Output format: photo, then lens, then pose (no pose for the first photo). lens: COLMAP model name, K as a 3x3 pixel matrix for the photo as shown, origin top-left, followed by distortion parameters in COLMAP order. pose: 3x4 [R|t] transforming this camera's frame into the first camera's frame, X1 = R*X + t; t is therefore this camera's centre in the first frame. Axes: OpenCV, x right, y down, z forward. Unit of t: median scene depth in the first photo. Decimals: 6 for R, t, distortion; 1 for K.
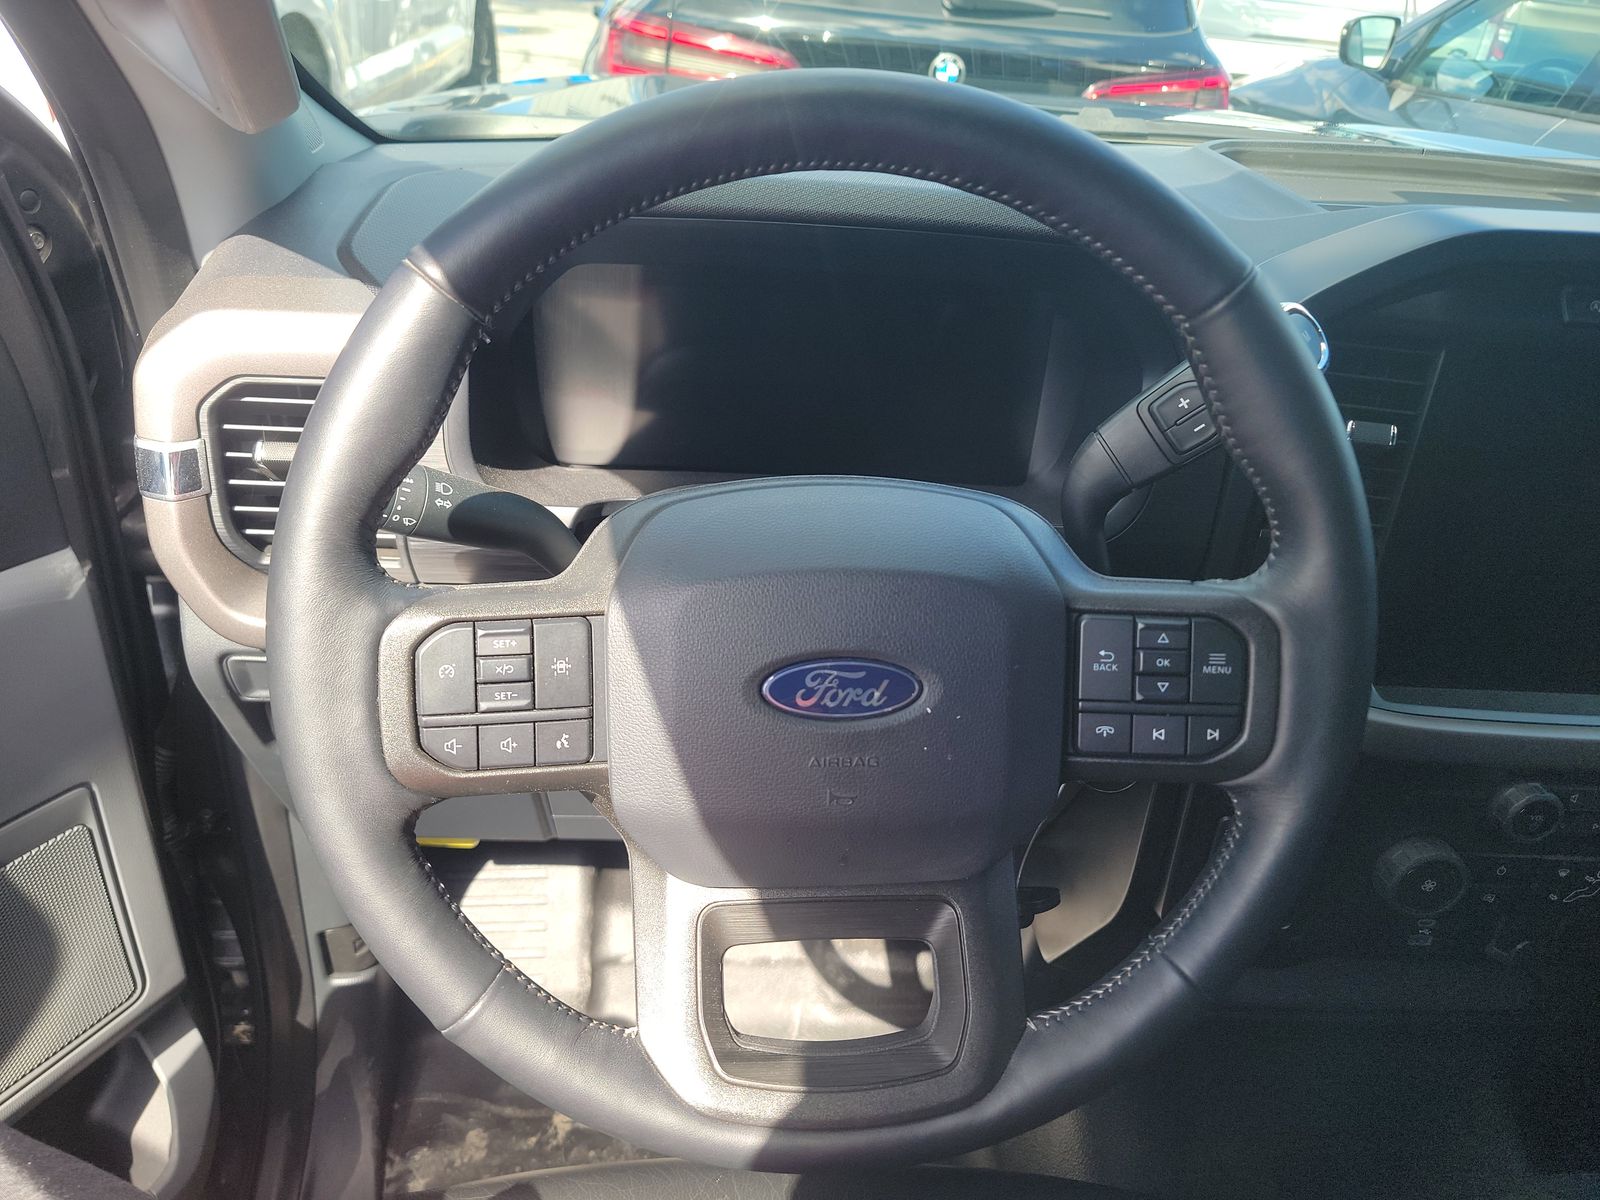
lens RADIAL K [[1108.1, 0, 800.8], [0, 1108.1, 603.4], [0, 0, 1]] dist [-0.001664, -0.015113]
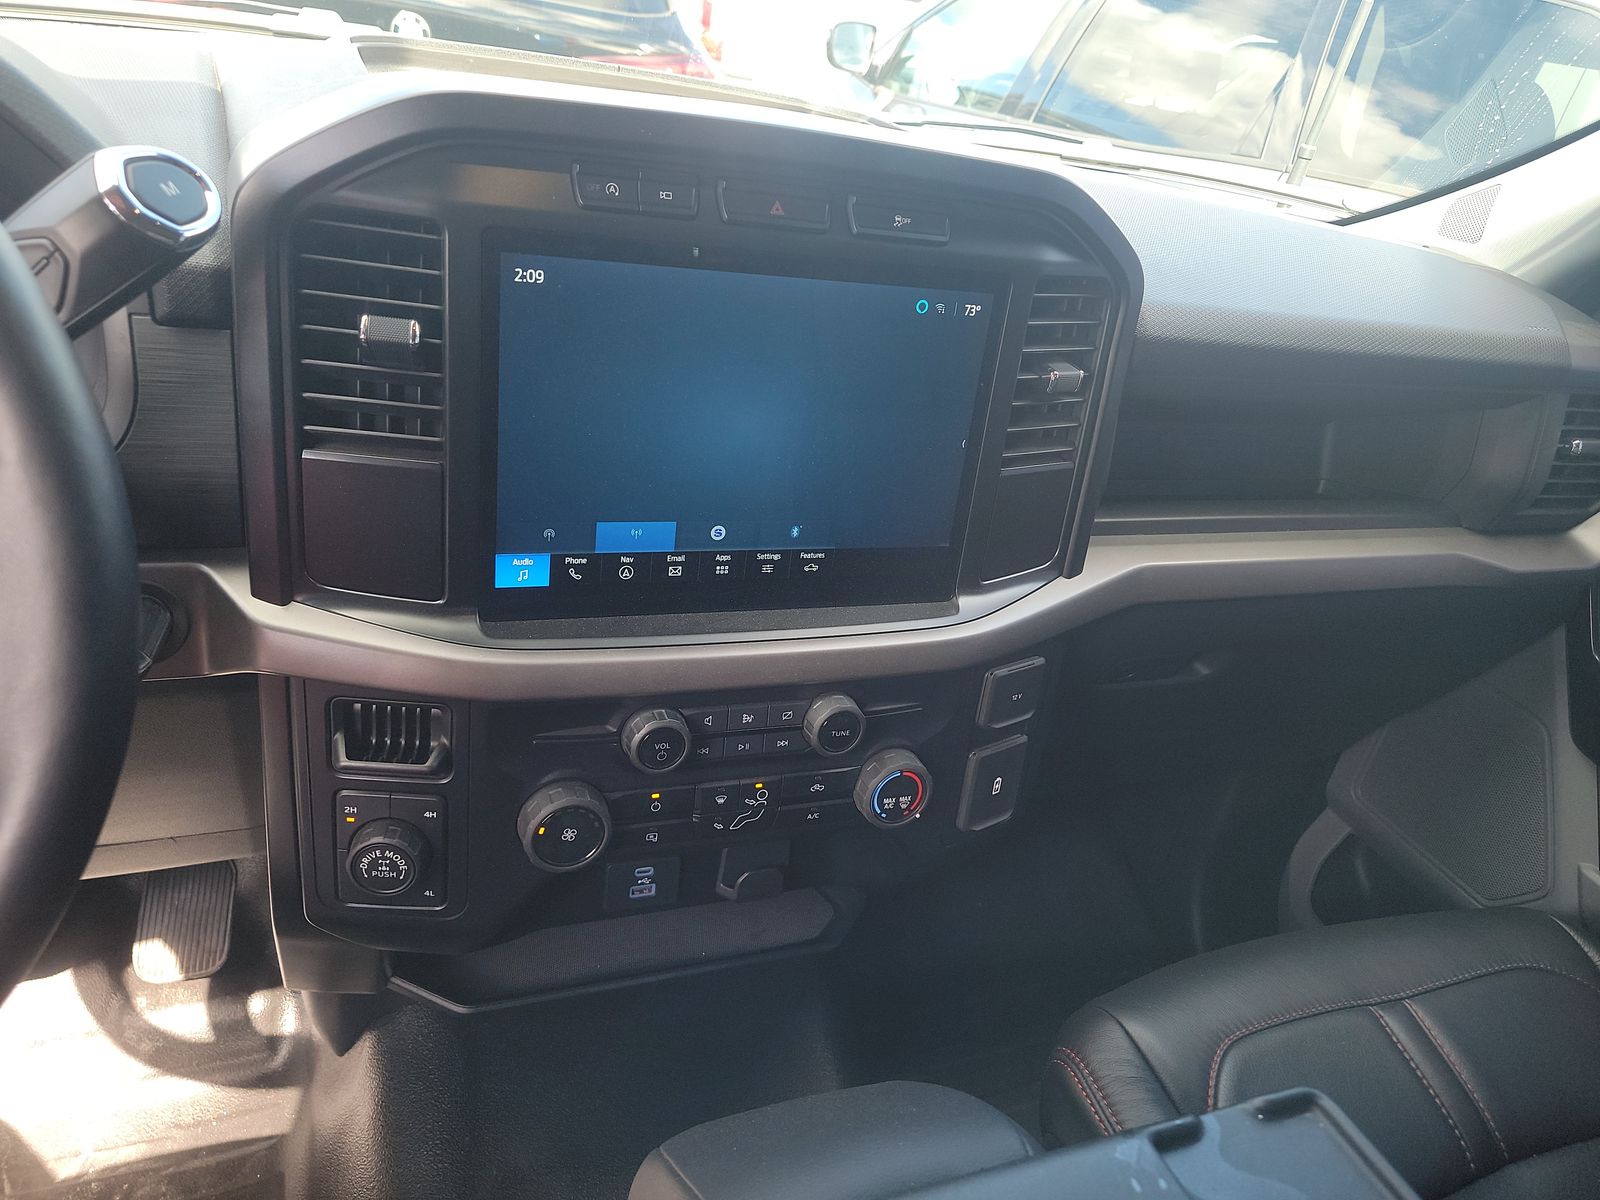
lens RADIAL K [[1108.1, 0, 836.4], [0, 1108.1, 587.4], [0, 0, 1]] dist [-0.001664, -0.015113]
pose [[0.930113, -0.078488, 0.358789, 0.248486], [0.082255, 0.996600, 0.004778, 0.034859], [-0.357944, 0.025068, 0.933407, 0.031483]]
